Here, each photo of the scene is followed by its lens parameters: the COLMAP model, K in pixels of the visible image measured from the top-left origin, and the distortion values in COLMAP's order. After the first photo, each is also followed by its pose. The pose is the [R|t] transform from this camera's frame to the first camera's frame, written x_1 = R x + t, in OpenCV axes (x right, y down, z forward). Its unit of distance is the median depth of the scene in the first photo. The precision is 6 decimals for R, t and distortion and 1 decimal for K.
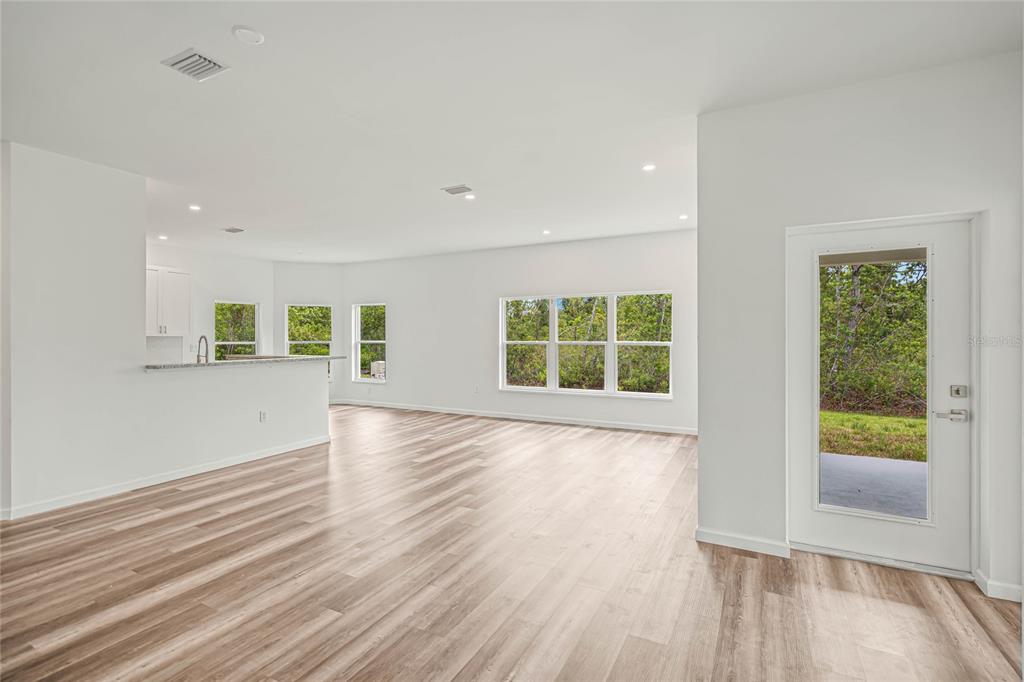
lens RADIAL K [[487.2, 0, 505.7], [0, 487.2, 335.5], [0, 0, 1]] dist [0.003026, -0.001240]
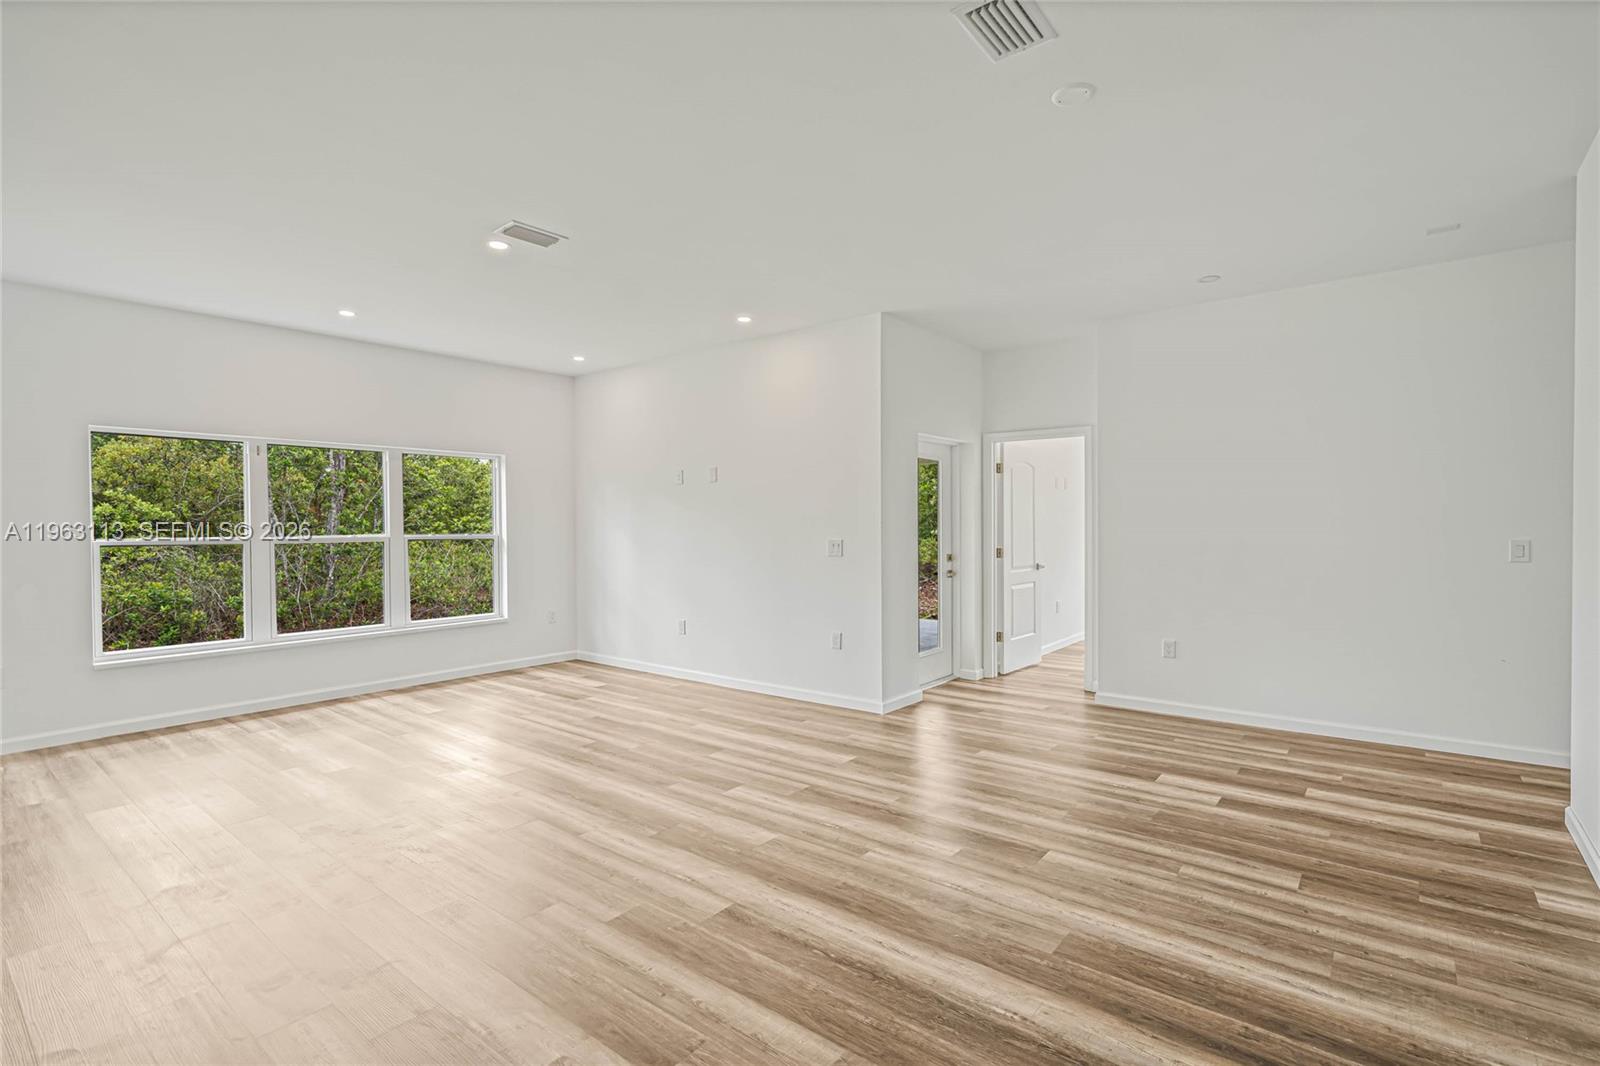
lens RADIAL K [[761.3, 0, 791.1], [0, 761.3, 534.1], [0, 0, 1]] dist [0.003026, -0.001240]
pose [[0.170336, -0.012272, 0.985310, -1.481611], [0.004513, 0.999922, 0.011674, 0.009800], [-0.985376, 0.002458, 0.170378, 1.063280]]
